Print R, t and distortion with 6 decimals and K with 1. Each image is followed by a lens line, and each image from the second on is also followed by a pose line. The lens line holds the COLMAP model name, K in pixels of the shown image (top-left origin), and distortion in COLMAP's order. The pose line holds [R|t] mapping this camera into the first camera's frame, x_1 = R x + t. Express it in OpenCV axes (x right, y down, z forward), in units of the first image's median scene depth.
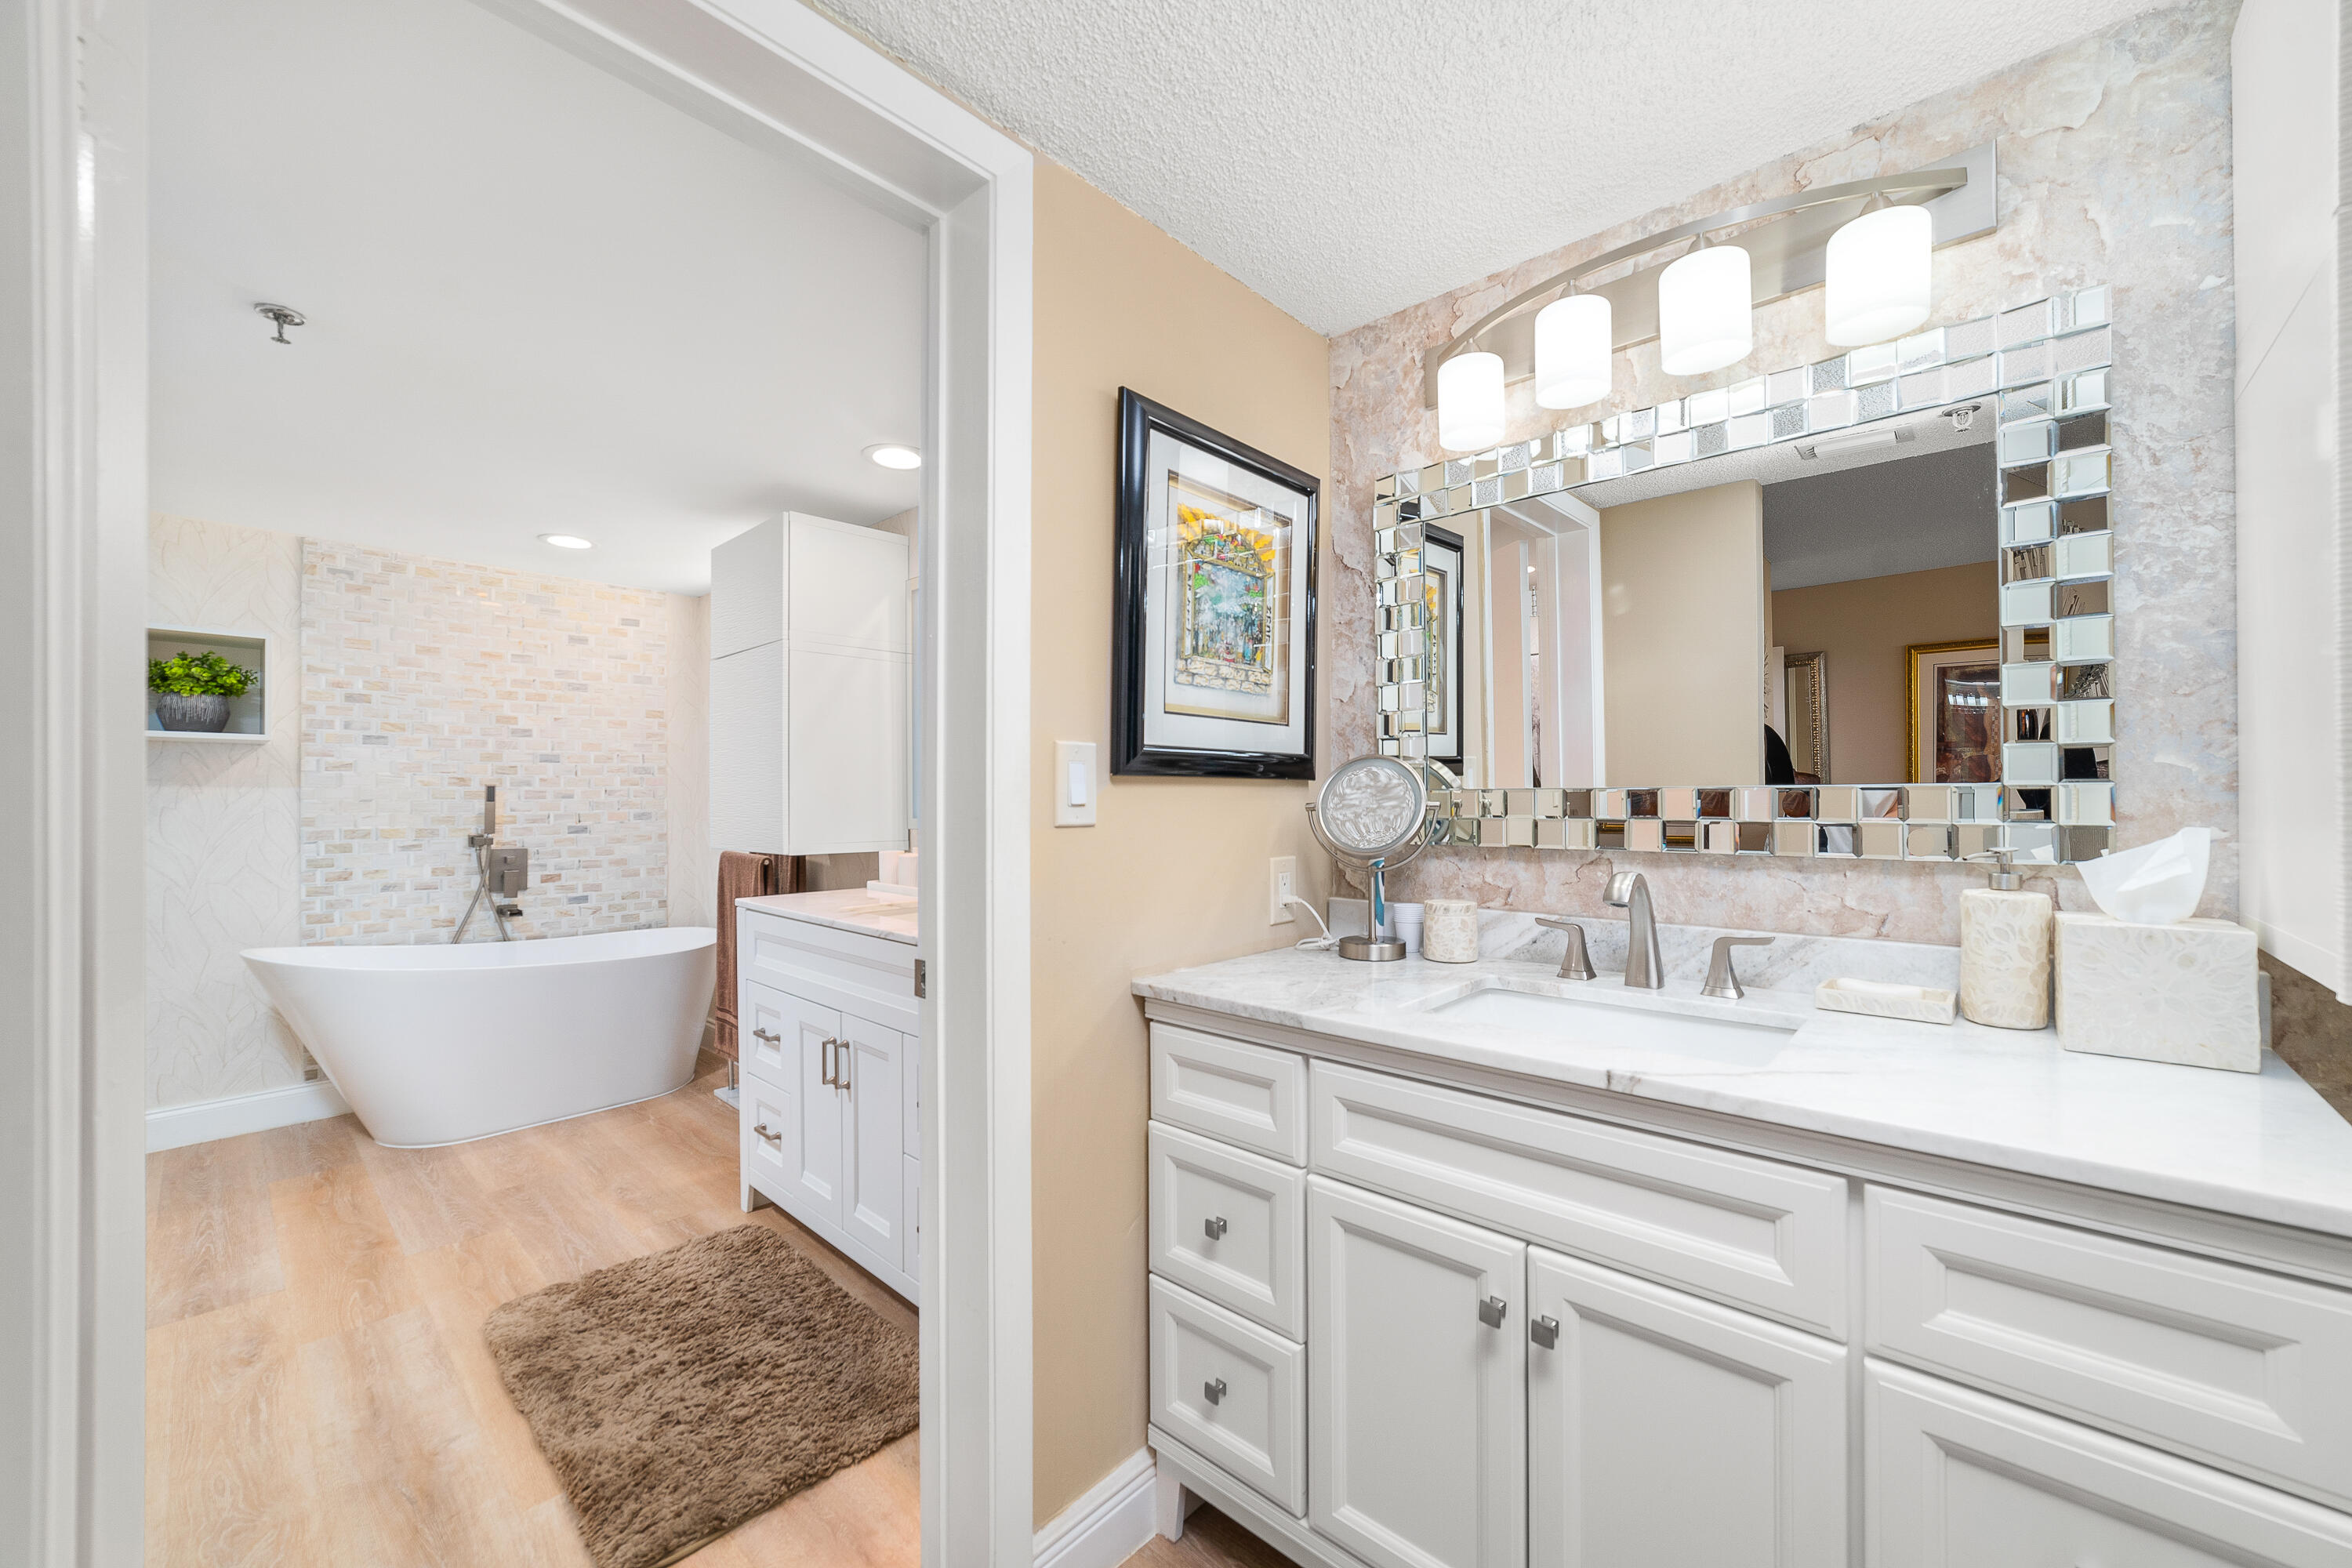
lens RADIAL K [[902.5, 0, 1168.5], [0, 902.5, 792.5], [0, 0, 1]] dist [-0.021816, 0.006577]
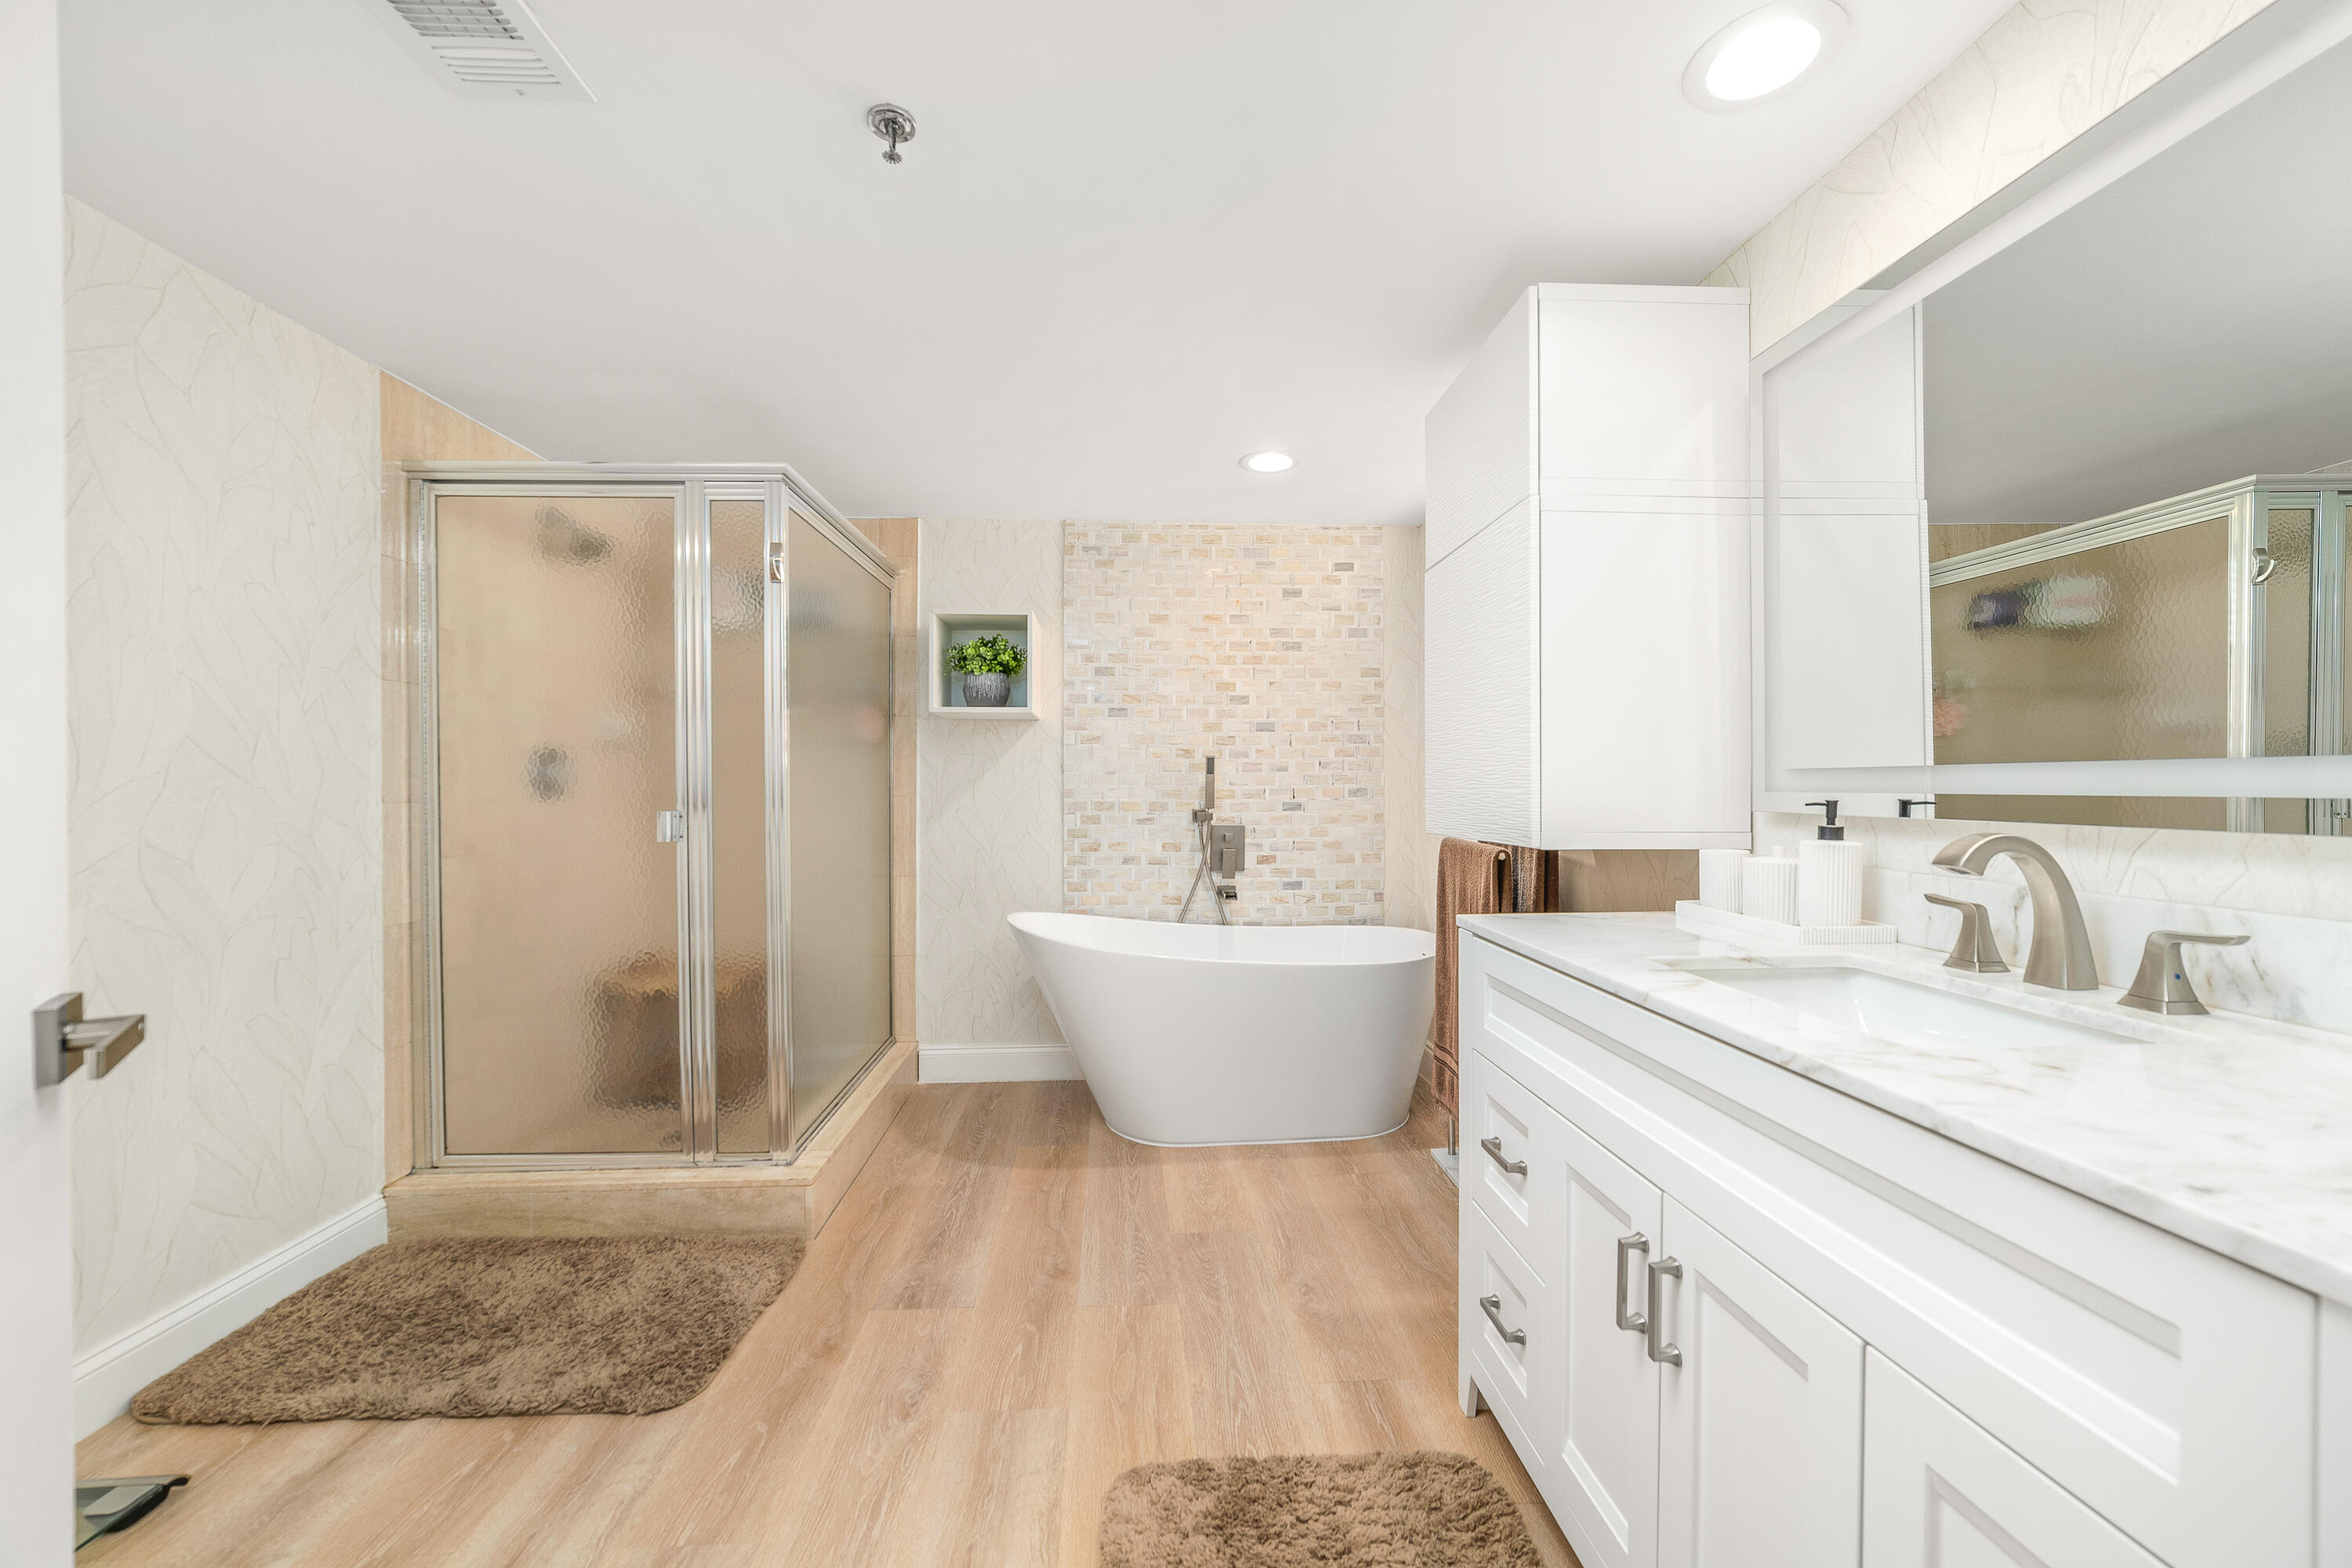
lens RADIAL K [[902.5, 0, 1174.3], [0, 902.5, 793.9], [0, 0, 1]] dist [-0.021816, 0.006577]
pose [[0.723518, 0.008715, -0.690251, -0.147727], [0.001373, 0.999900, 0.014064, 0.018863], [0.690304, -0.011123, 0.723434, 0.317317]]
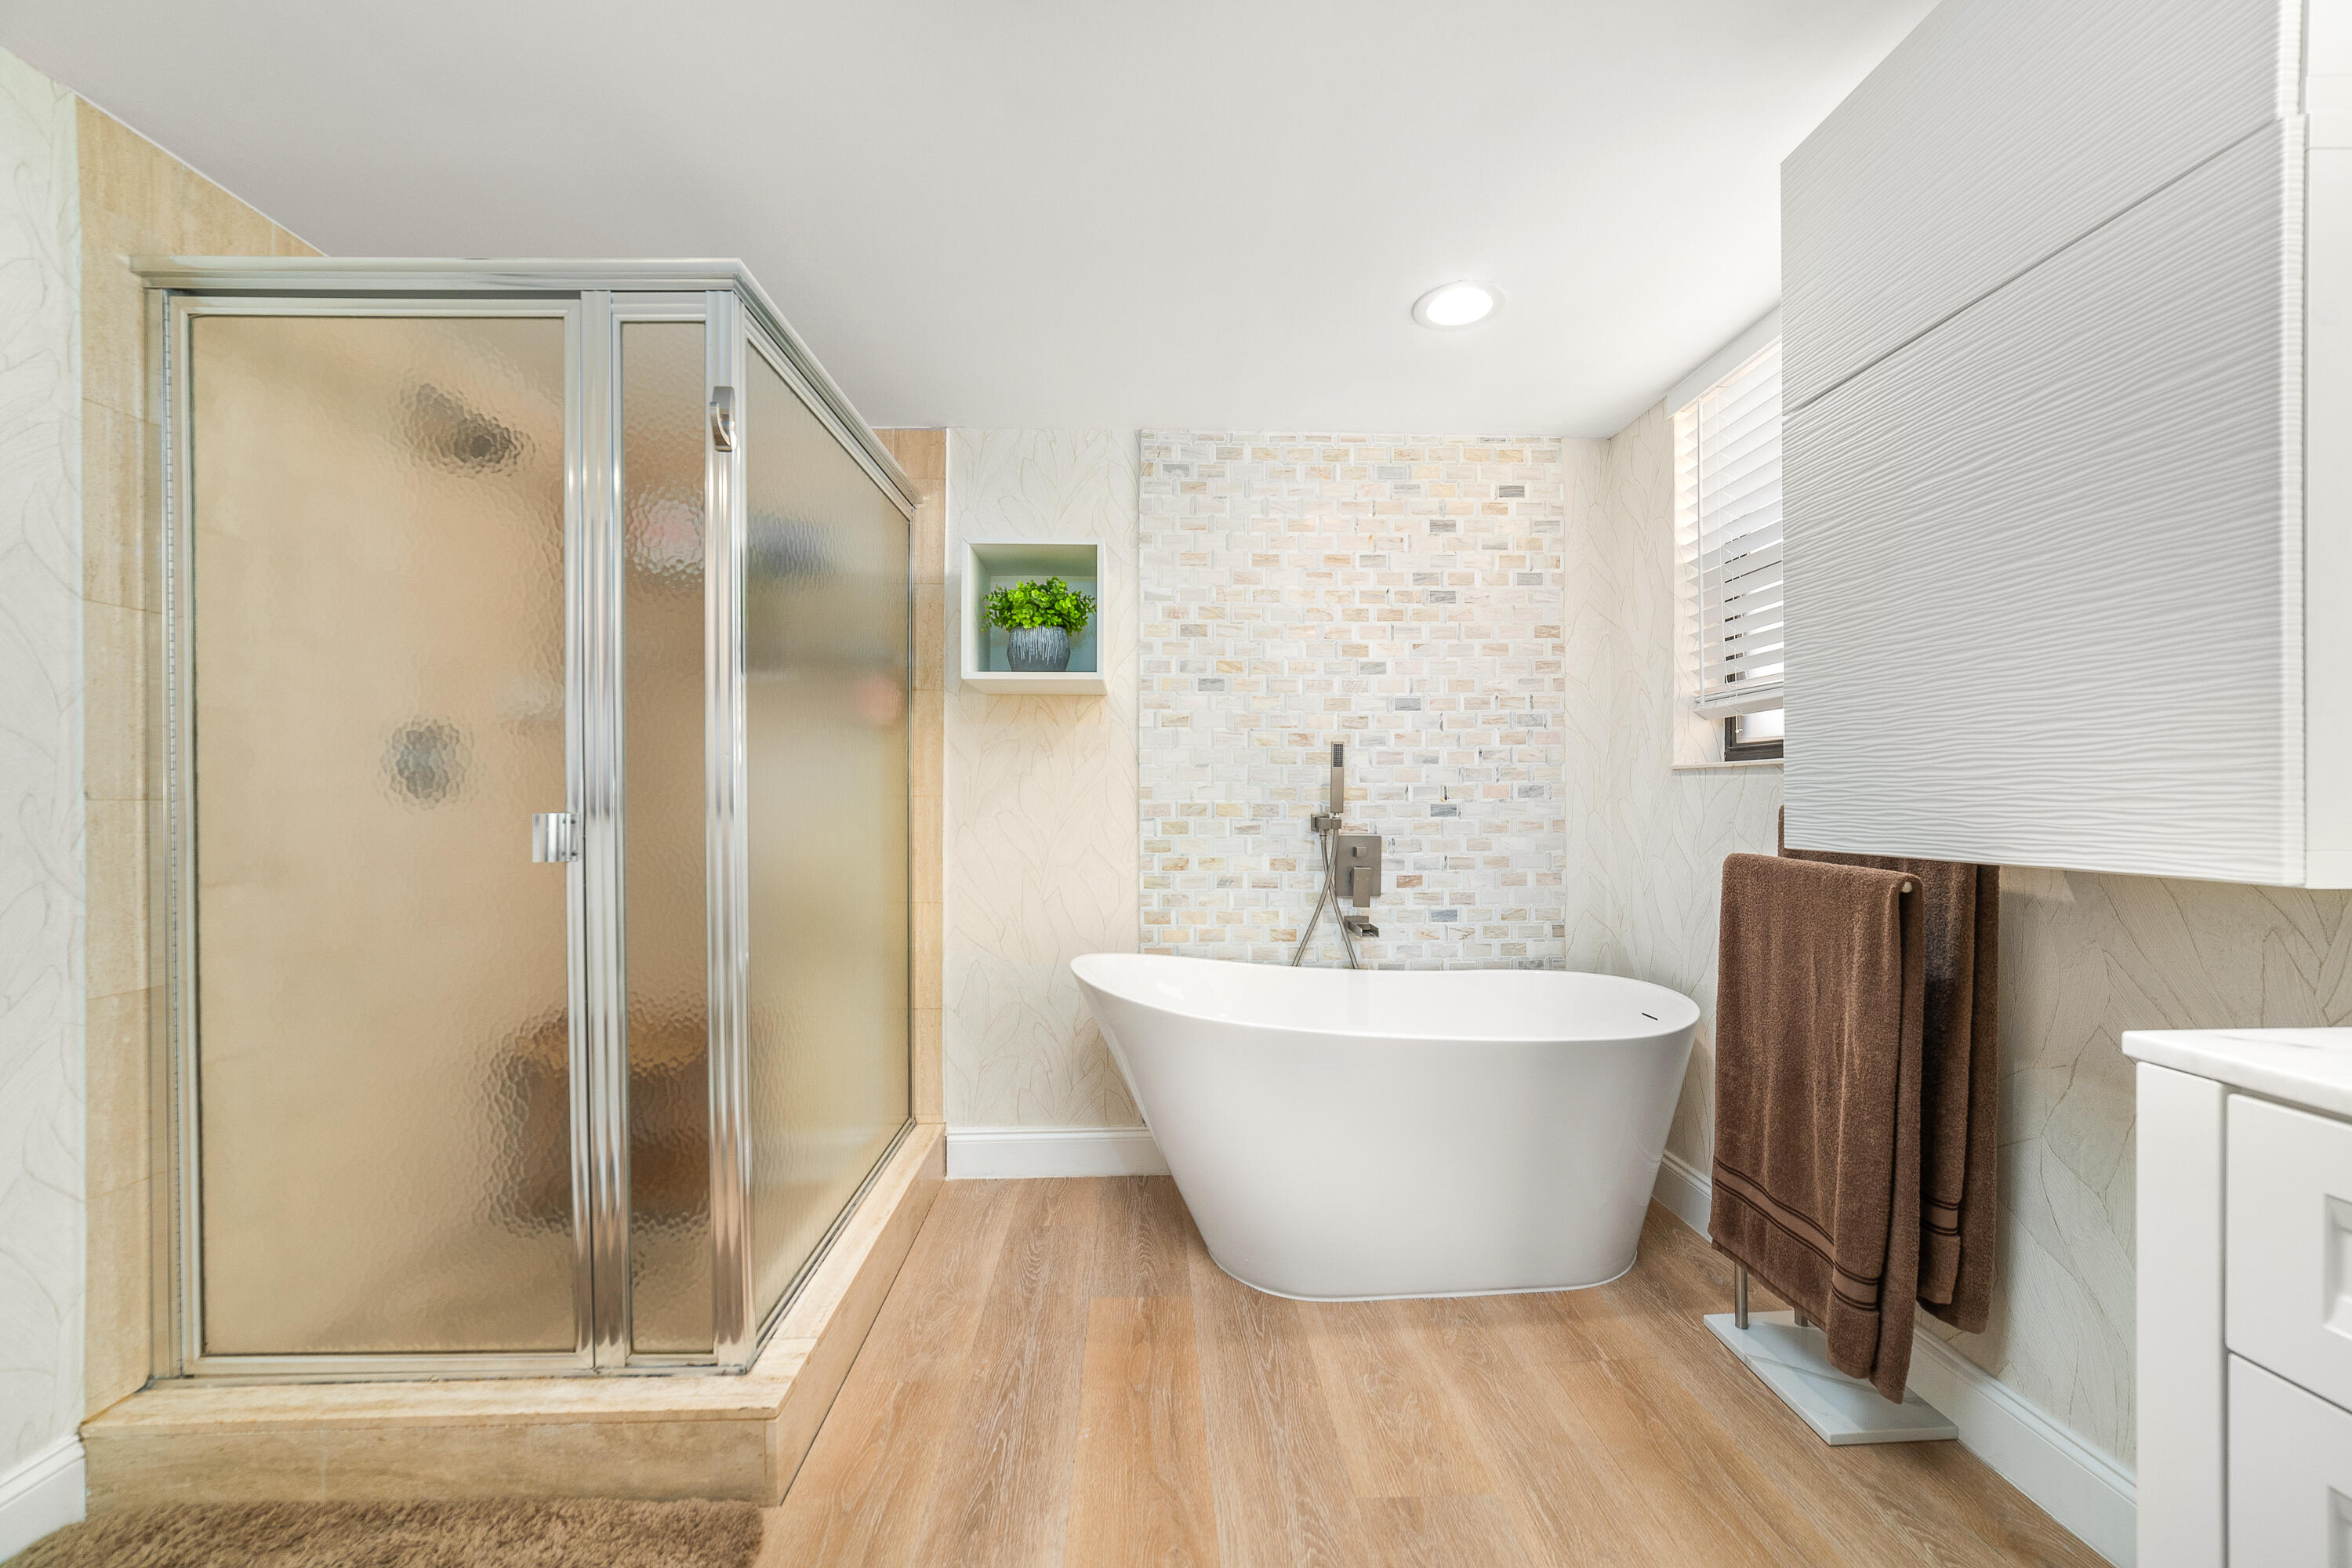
lens RADIAL K [[895.6, 0, 1183.6], [0, 895.6, 802.9], [0, 0, 1]] dist [-0.009427, 0.001102]
pose [[0.713213, 0.007382, -0.700908, -0.386837], [0.001910, 0.999920, 0.012475, 0.031749], [0.700944, -0.010236, 0.713142, 0.455330]]
